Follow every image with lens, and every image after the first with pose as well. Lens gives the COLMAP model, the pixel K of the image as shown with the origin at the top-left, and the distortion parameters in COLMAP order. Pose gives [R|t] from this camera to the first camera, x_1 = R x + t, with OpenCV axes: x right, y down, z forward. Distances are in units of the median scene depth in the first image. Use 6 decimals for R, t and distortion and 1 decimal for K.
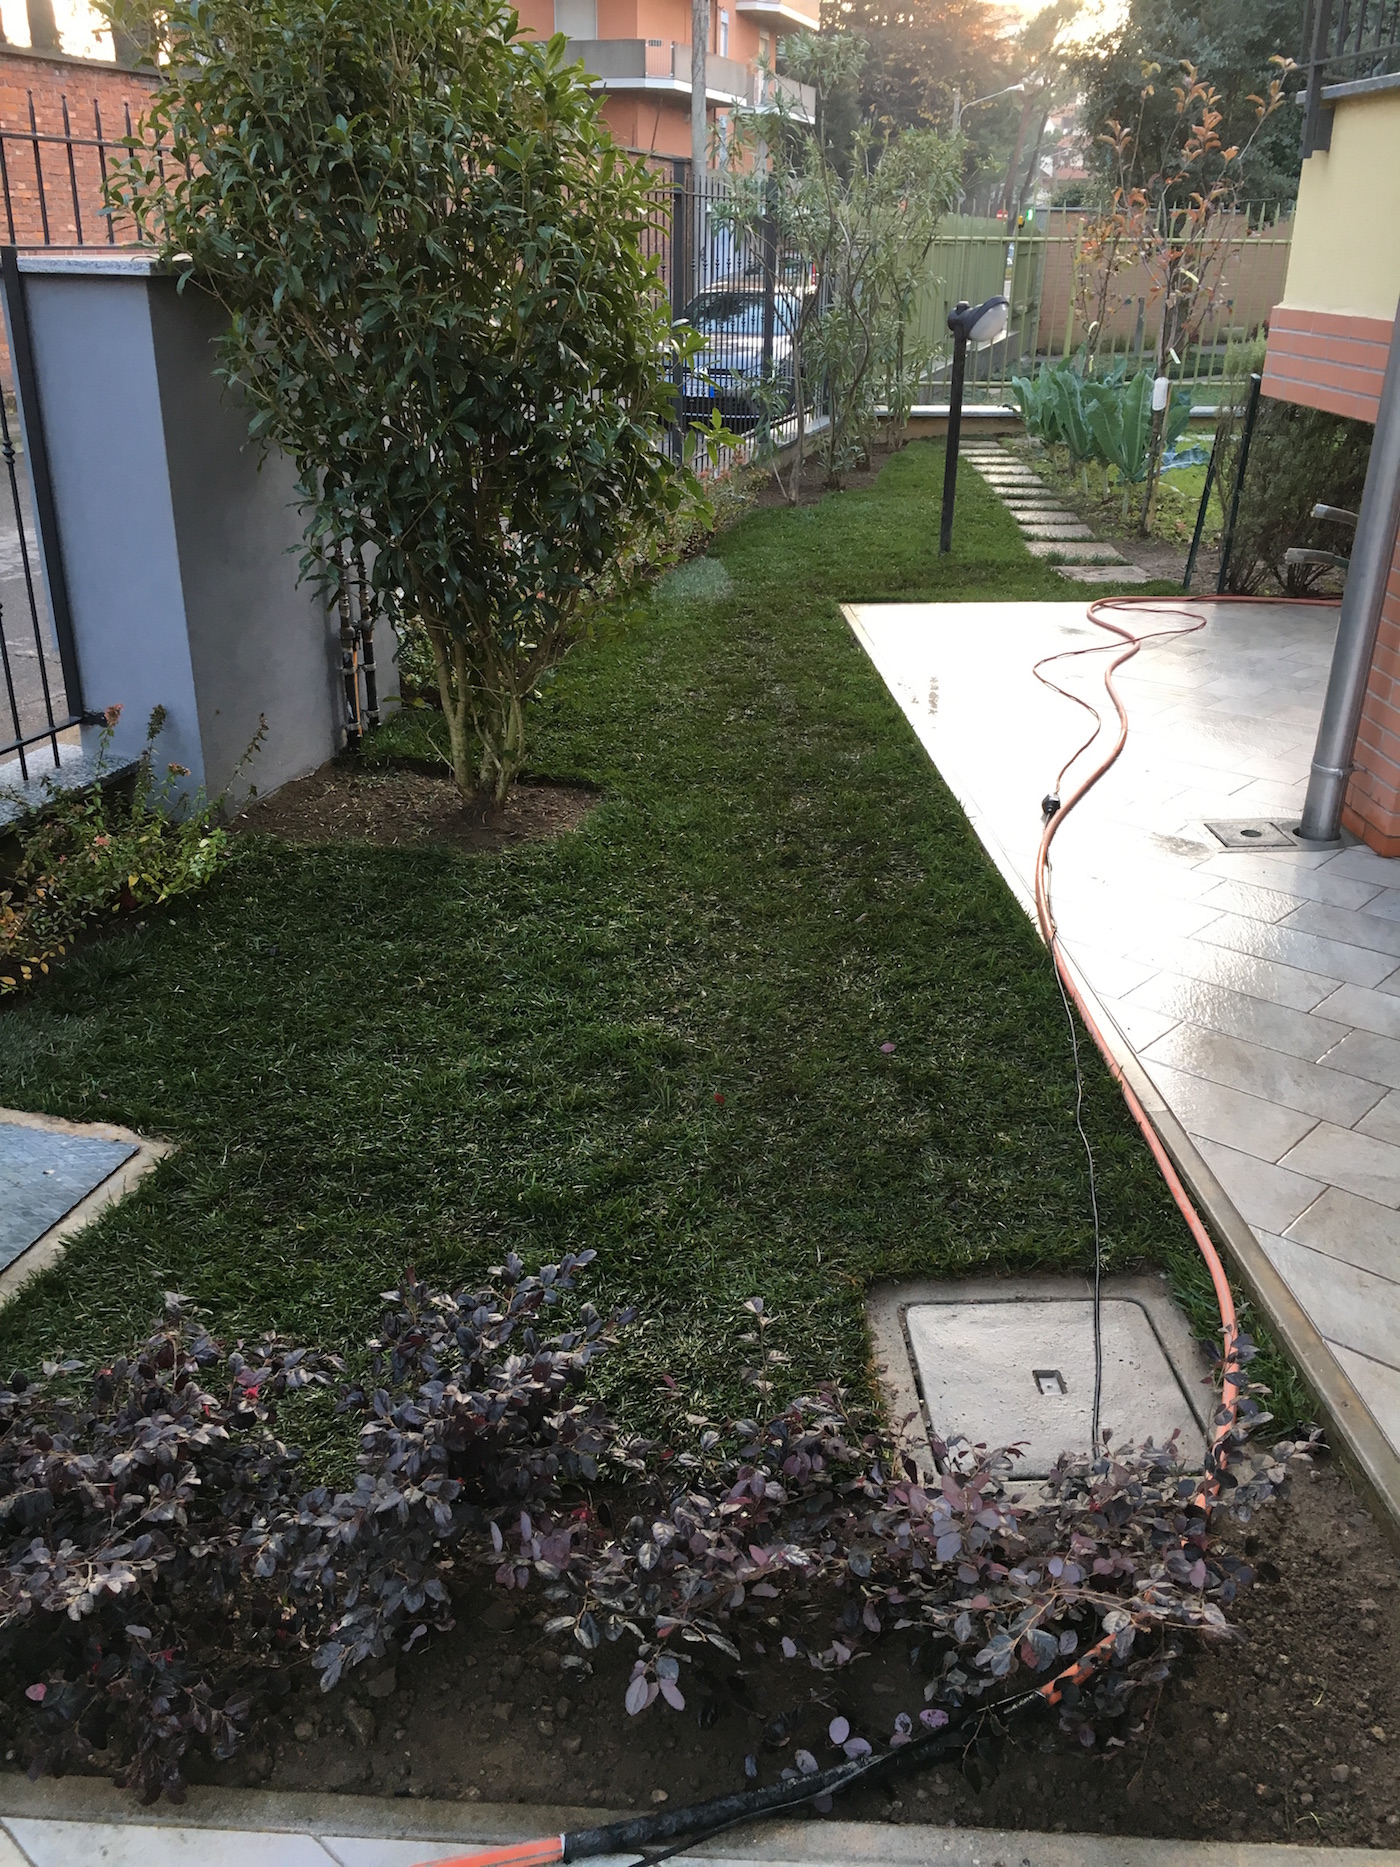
lens RADIAL K [[1591.2, 0, 695.9], [0, 1591.2, 924.9], [0, 0, 1]] dist [0.071372, -0.095948]
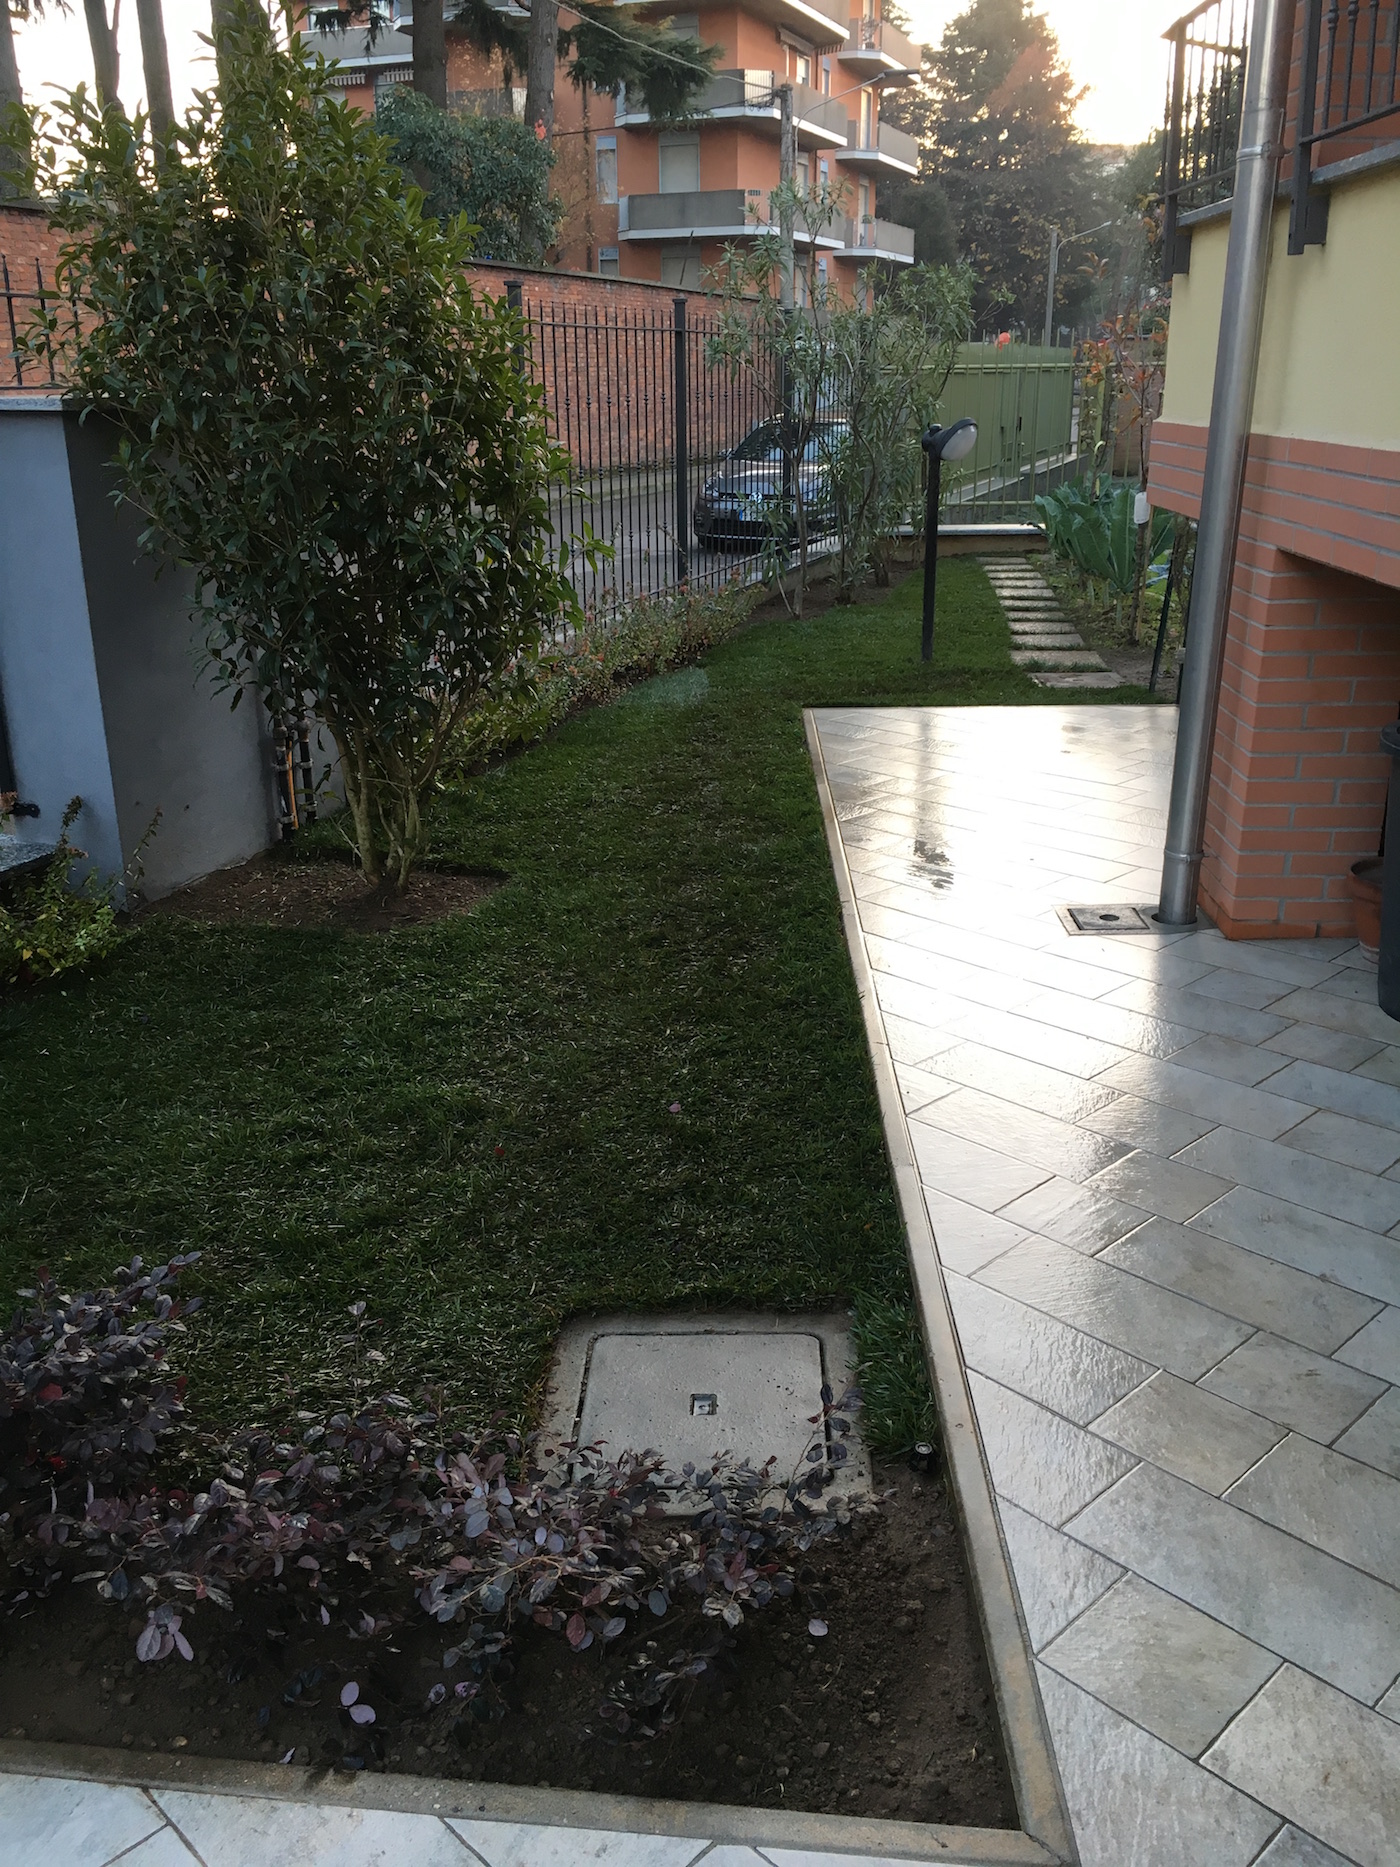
lens RADIAL K [[1591.2, 0, 708.2], [0, 1591.2, 928.8], [0, 0, 1]] dist [0.071372, -0.095948]
pose [[0.997332, 0.002480, -0.072958, 0.164914], [-0.007689, 0.997432, -0.071208, 0.025526], [0.072594, 0.071579, 0.994790, -0.041566]]
